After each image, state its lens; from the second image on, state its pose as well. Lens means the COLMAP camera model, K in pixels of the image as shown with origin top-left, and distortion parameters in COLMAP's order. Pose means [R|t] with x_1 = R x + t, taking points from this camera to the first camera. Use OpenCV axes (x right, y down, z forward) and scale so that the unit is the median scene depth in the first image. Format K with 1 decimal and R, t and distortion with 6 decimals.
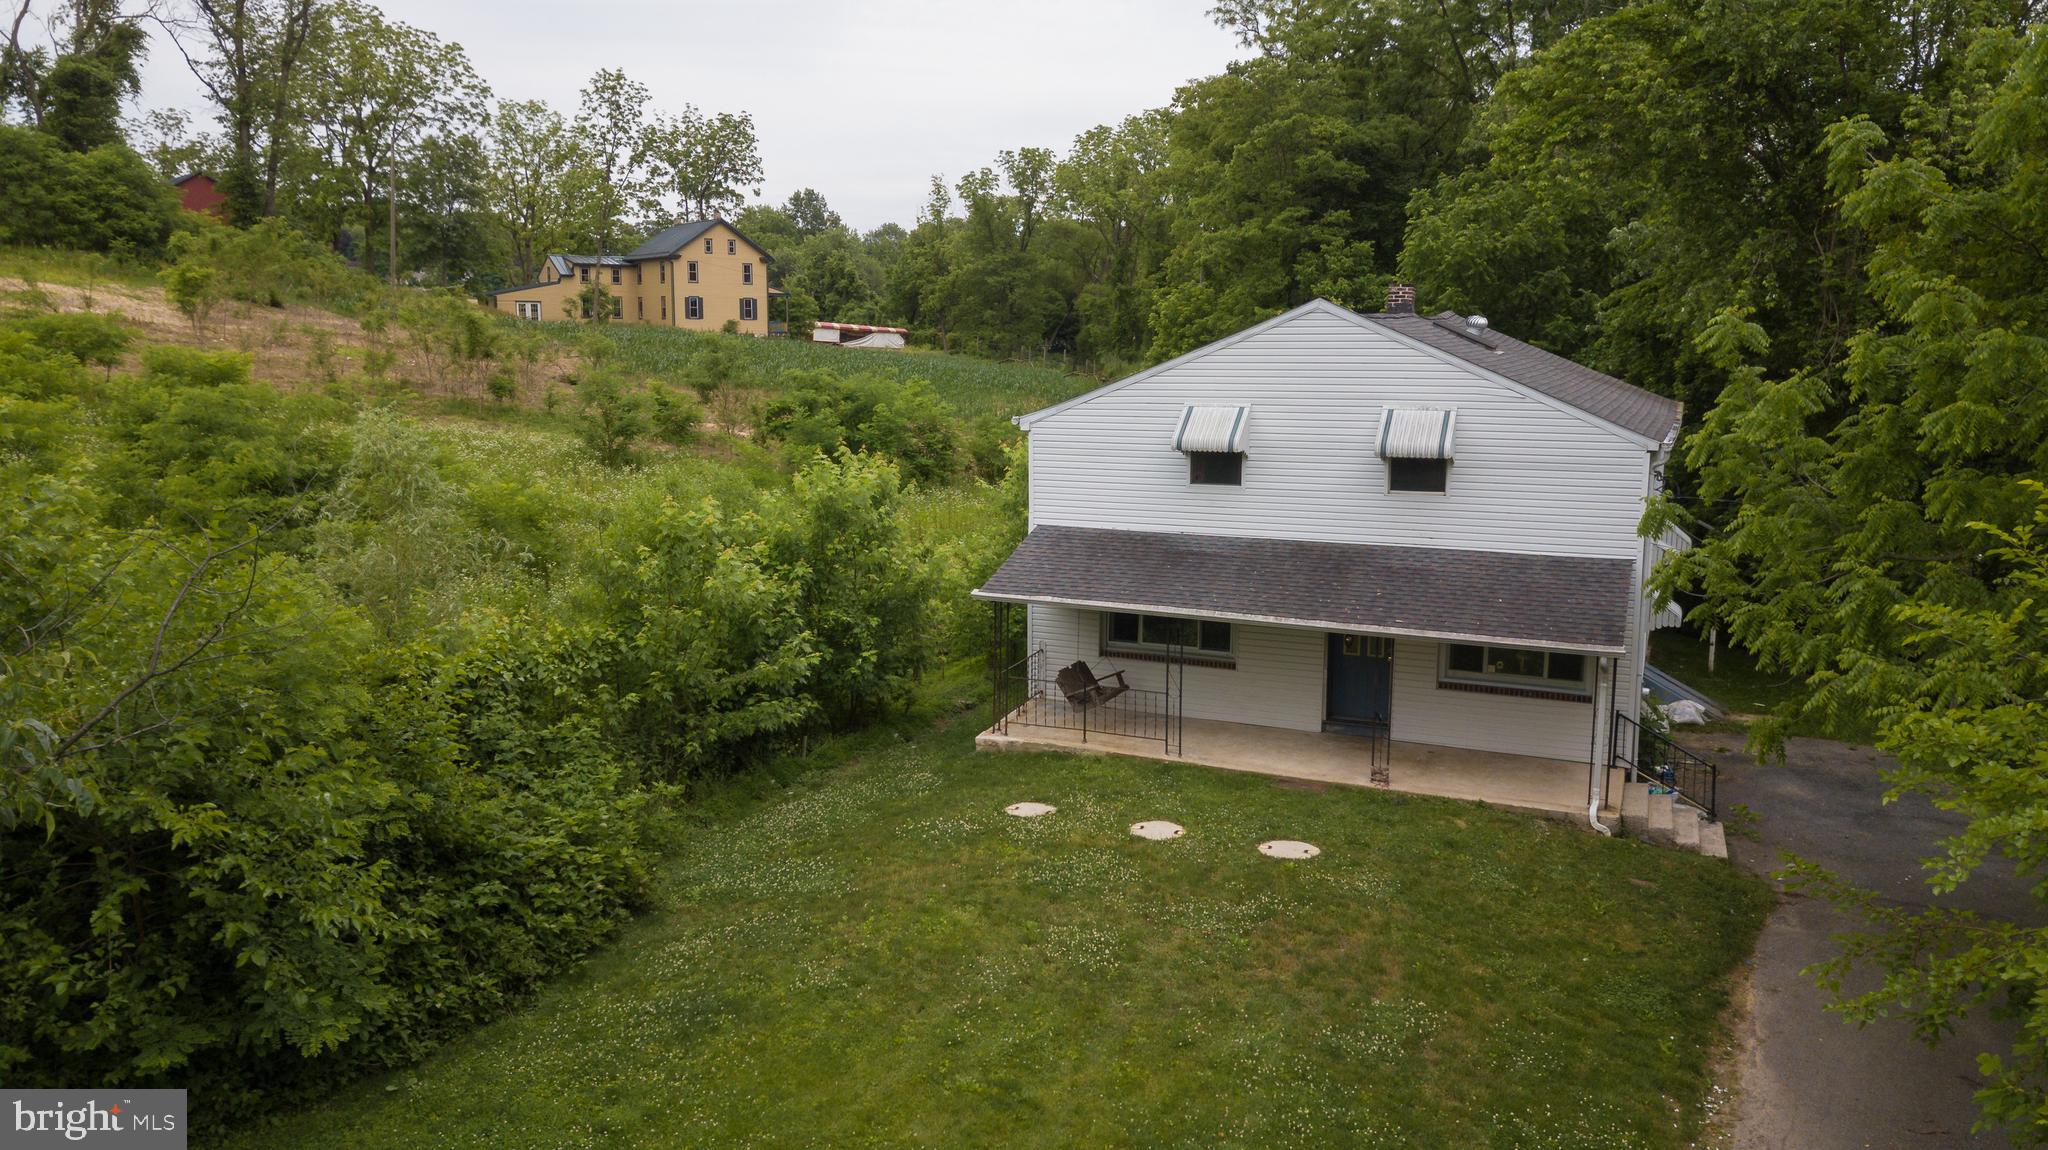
lens RADIAL K [[1555.1, 0, 1021.8], [0, 1555.1, 580.7], [0, 0, 1]] dist [0.021770, -0.002170]
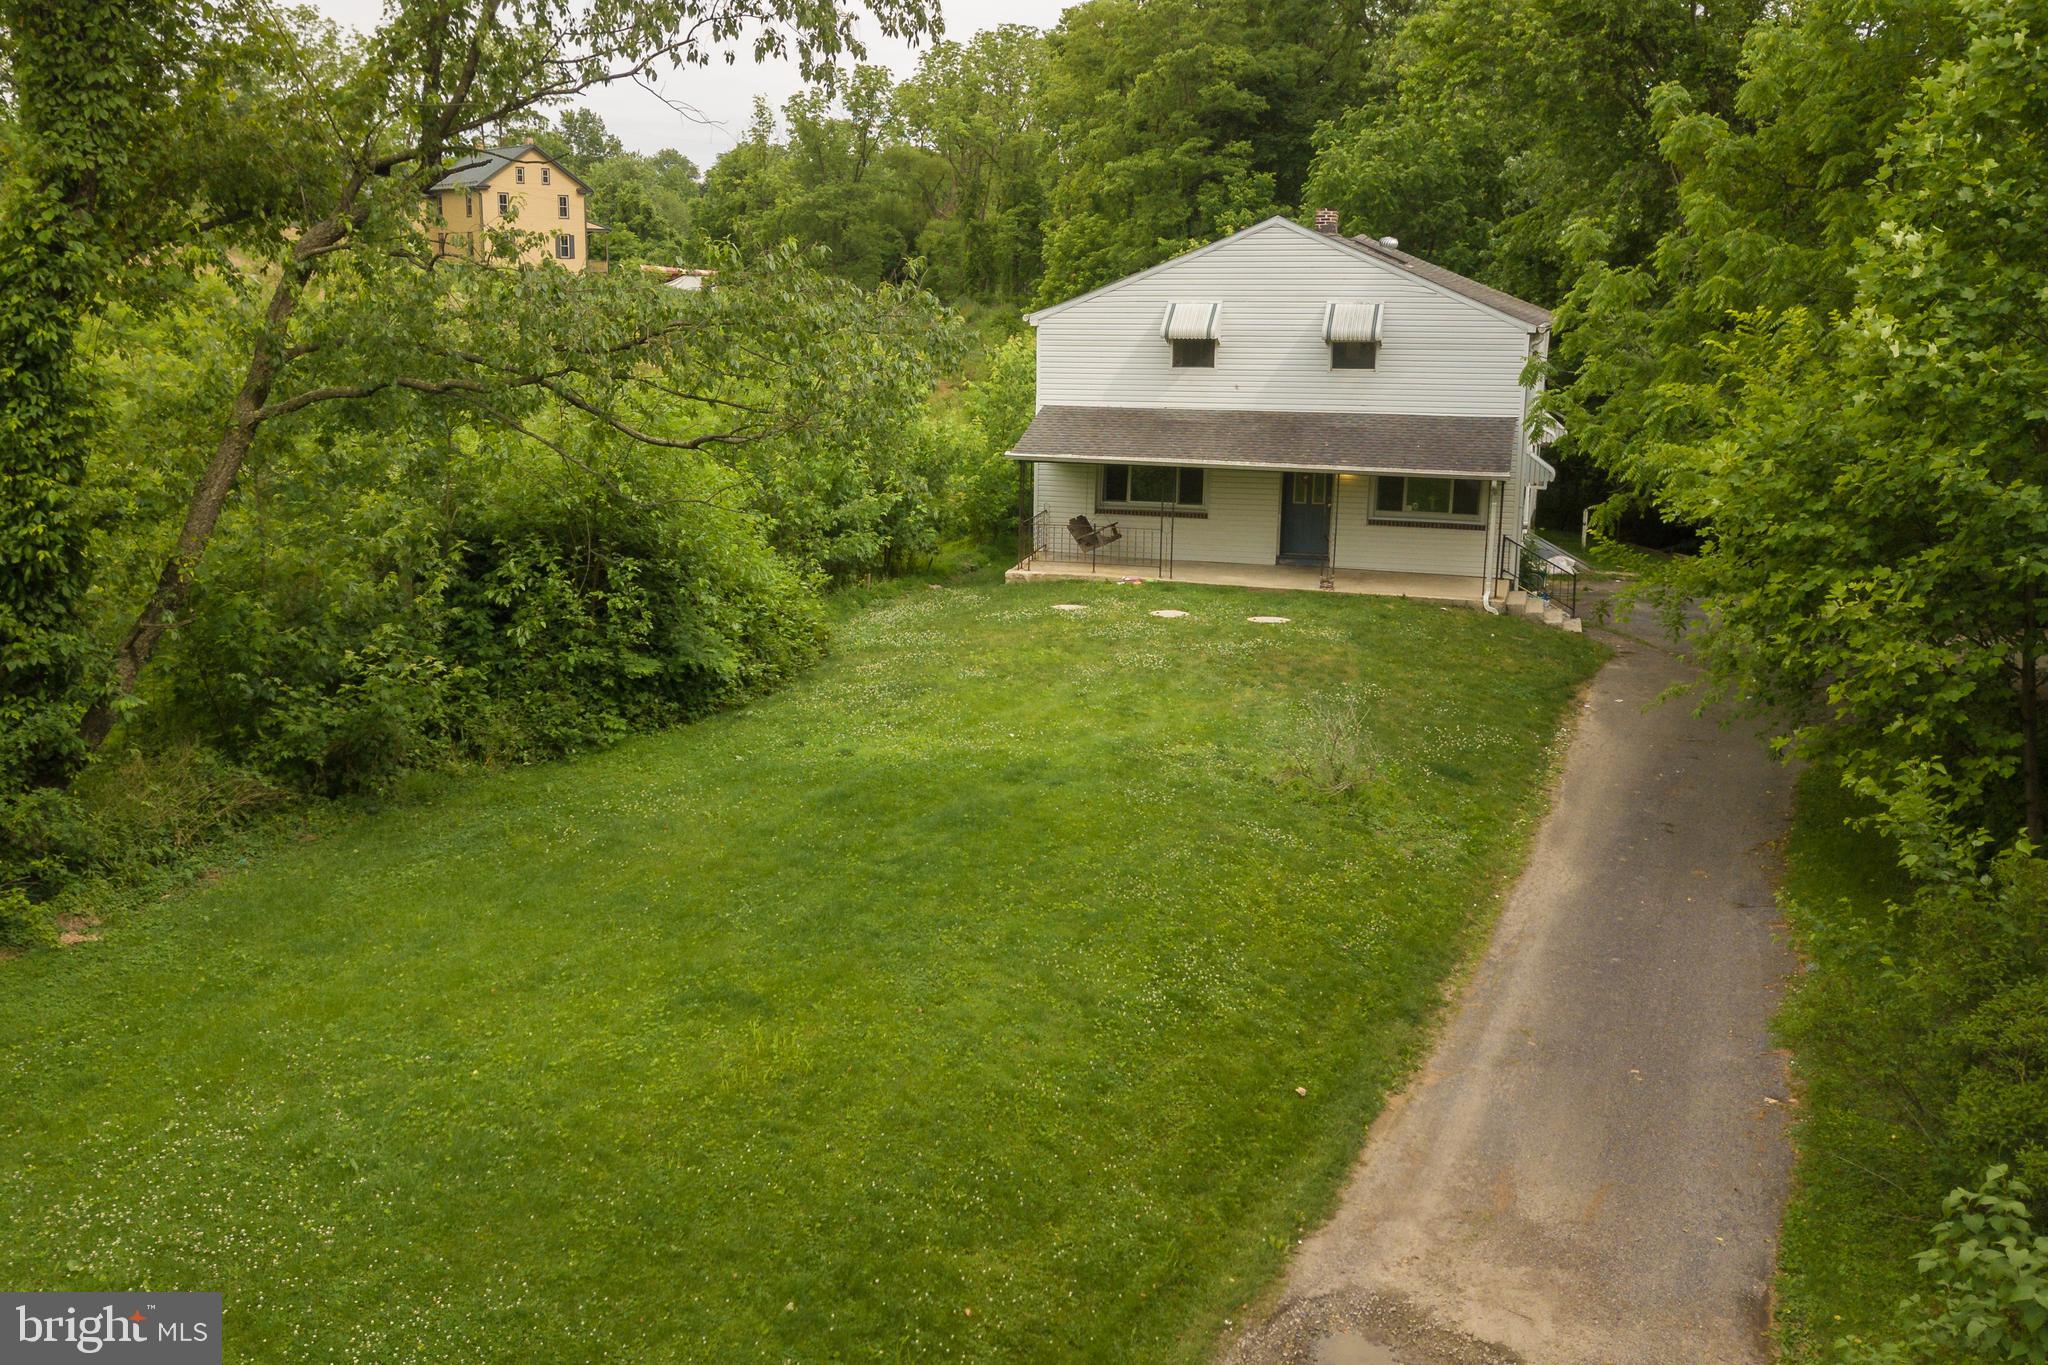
lens RADIAL K [[1852.1, 0, 939.6], [0, 1852.1, 679.1], [0, 0, 1]] dist [0.019291, -0.003160]
pose [[0.997713, -0.014190, 0.066083, -0.126608], [0.010726, 0.998564, 0.052482, 0.075982], [-0.066733, -0.051653, 0.996433, -0.340603]]
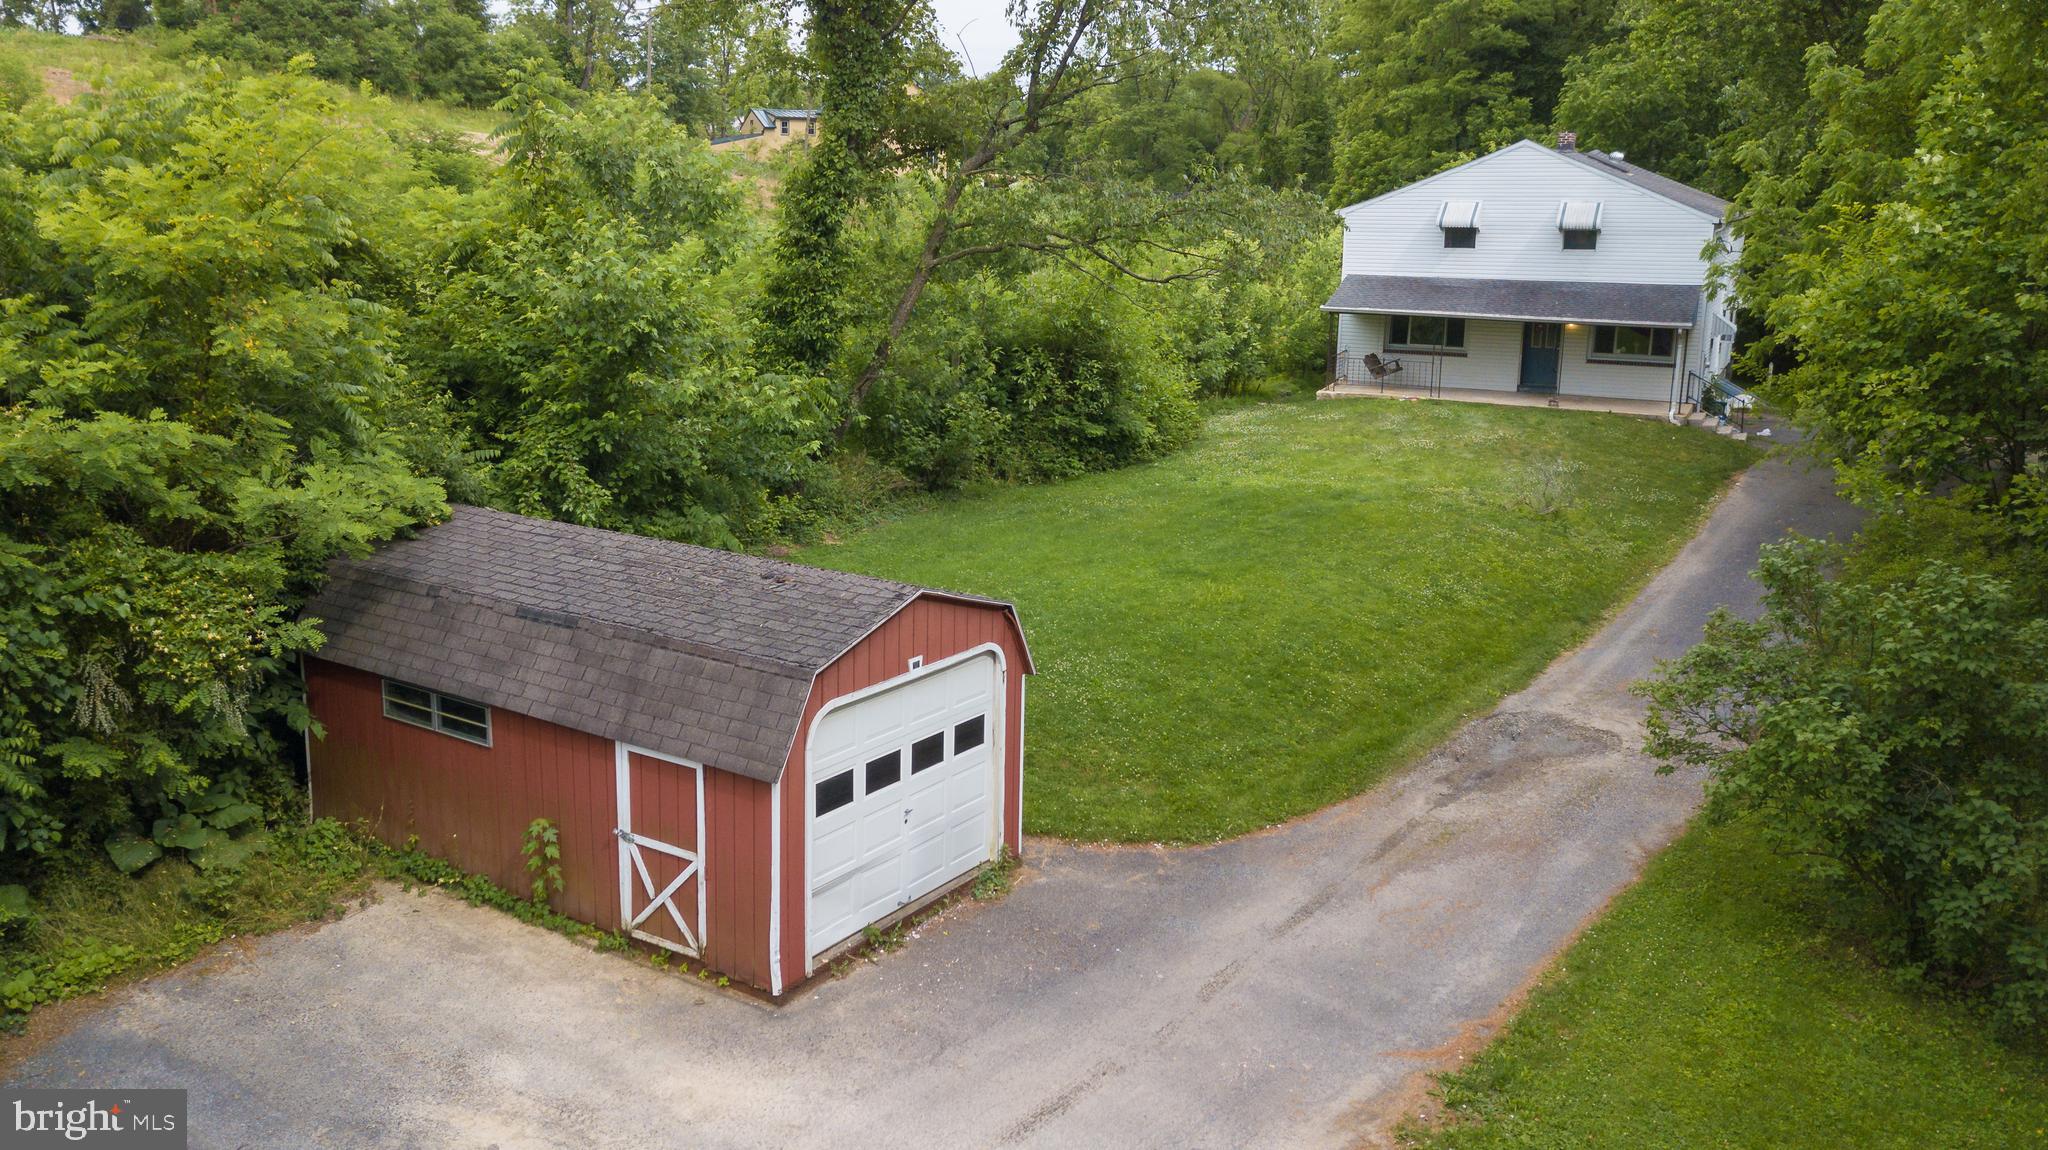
lens RADIAL K [[1637.6, 0, 955.2], [0, 1637.6, 552.3], [0, 0, 1]] dist [0.021337, 0.002705]
pose [[0.996017, 0.018998, -0.087114, -0.189992], [-0.013670, 0.998022, 0.061354, 0.121415], [0.088108, -0.059919, 0.994307, -0.631093]]
